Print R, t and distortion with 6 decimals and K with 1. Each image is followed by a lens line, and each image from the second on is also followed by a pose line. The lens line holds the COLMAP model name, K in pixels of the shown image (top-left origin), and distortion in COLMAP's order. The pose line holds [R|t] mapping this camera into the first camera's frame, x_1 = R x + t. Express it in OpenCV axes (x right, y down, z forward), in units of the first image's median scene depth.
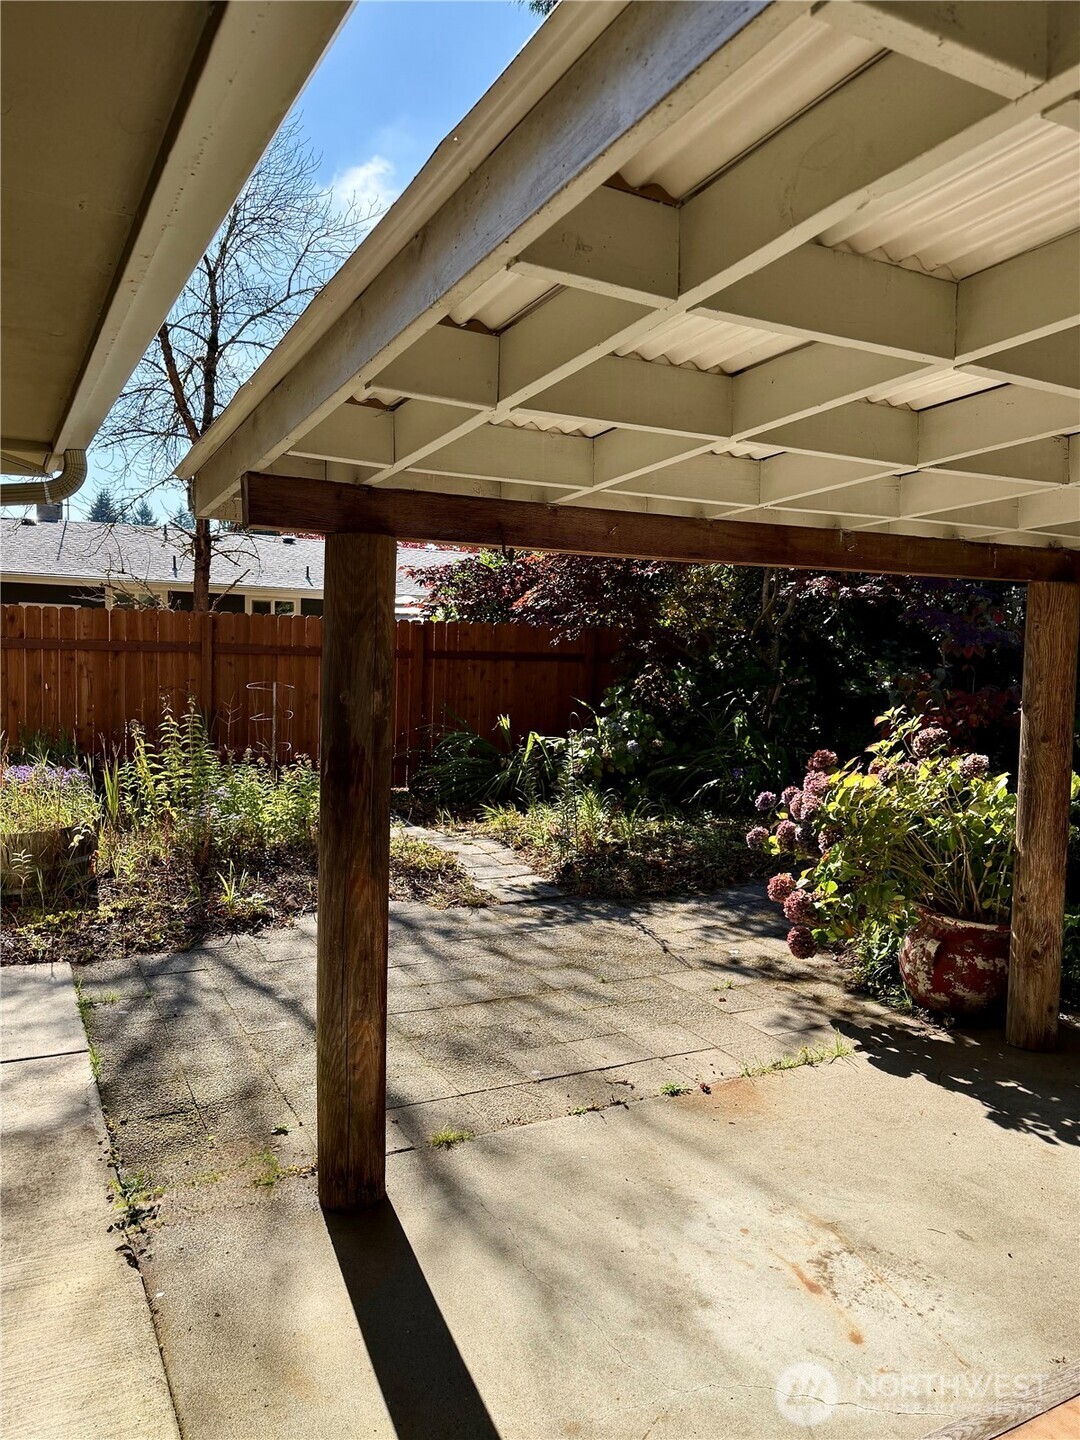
lens RADIAL K [[1030.2, 0, 544.1], [0, 1030.2, 723.0], [0, 0, 1]] dist [0.009872, 0.000465]
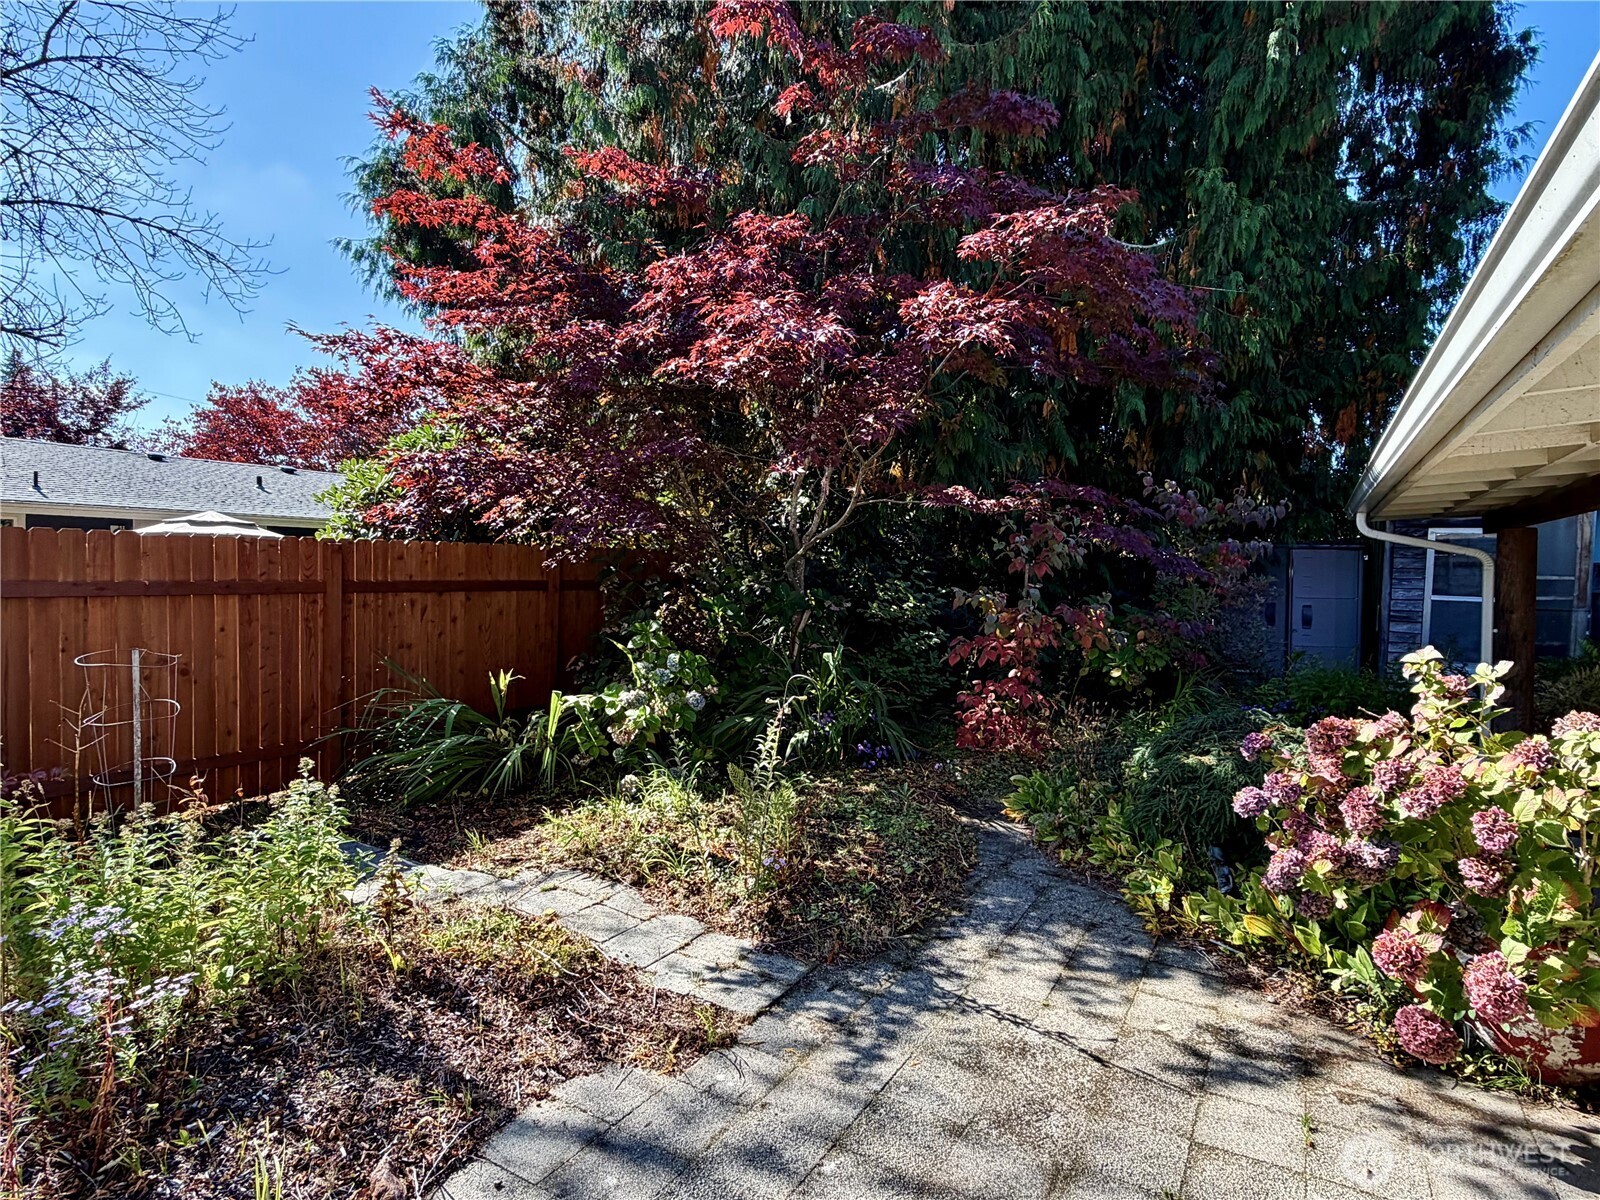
lens RADIAL K [[870.6, 0, 805.8], [0, 870.6, 583.3], [0, 0, 1]] dist [-0.001162, 0.000579]
pose [[0.852157, -0.029471, 0.522455, -0.273438], [0.058555, 0.997513, -0.039238, -0.049490], [-0.519999, 0.064029, 0.851764, 0.591869]]
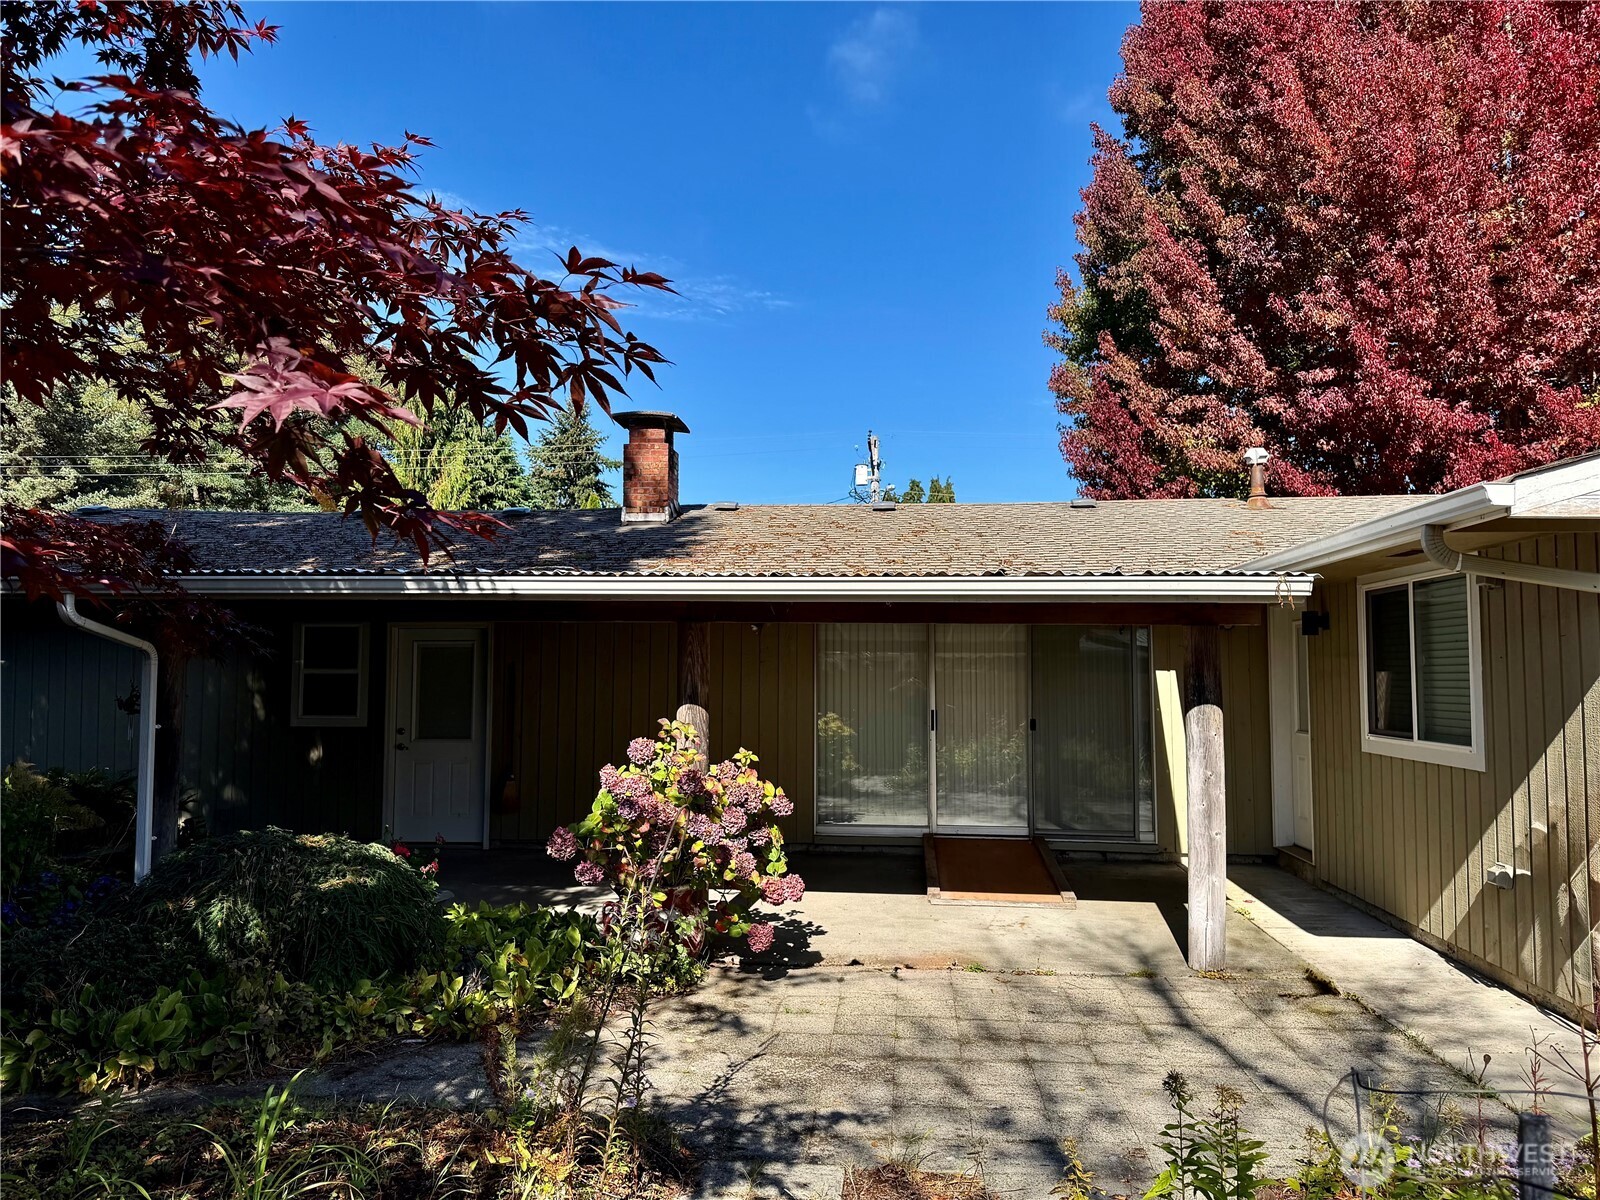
lens RADIAL K [[1144.7, 0, 809.4], [0, 1144.7, 601.7], [0, 0, 1]] dist [0.009872, 0.000465]
pose [[-0.827112, -0.020749, 0.561654, -0.387873], [0.021167, 0.997459, 0.068021, -0.181899], [-0.561638, 0.068149, -0.824571, 1.591784]]
